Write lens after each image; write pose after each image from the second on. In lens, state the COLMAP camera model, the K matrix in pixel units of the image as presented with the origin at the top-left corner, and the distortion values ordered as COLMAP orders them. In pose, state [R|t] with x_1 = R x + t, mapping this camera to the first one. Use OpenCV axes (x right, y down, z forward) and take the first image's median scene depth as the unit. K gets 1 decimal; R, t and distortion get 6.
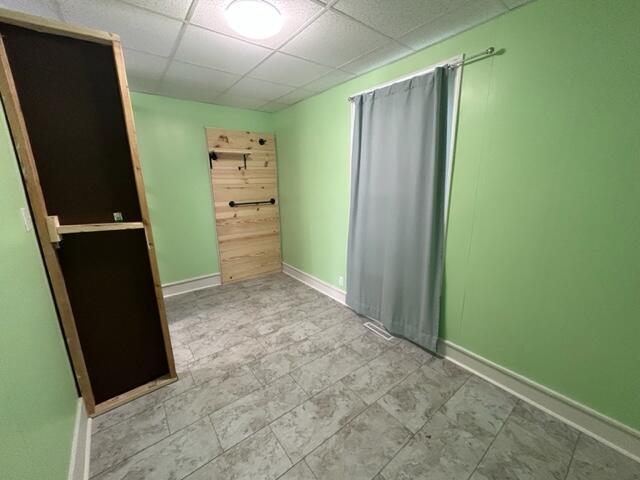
lens RADIAL K [[257.8, 0, 322.4], [0, 257.8, 240.1], [0, 0, 1]] dist [0.004046, 0.000741]
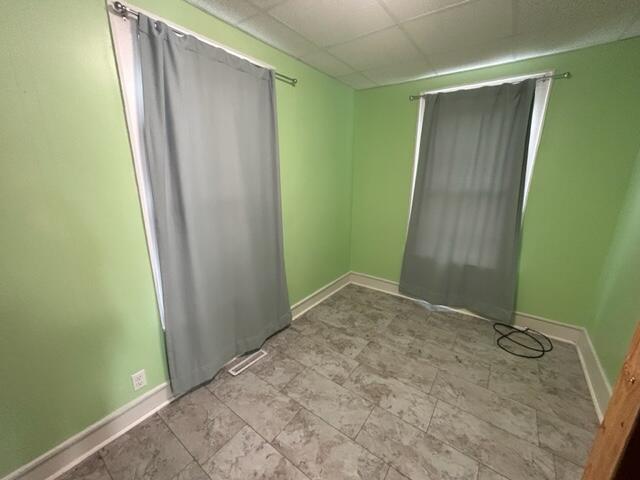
lens RADIAL K [[257.8, 0, 321.7], [0, 257.8, 238.2], [0, 0, 1]] dist [0.004046, 0.000741]
pose [[-0.267313, -0.232380, 0.935170, -0.701318], [0.219458, 0.930301, 0.293901, -0.273196], [-0.938287, 0.283794, -0.197684, 1.133362]]
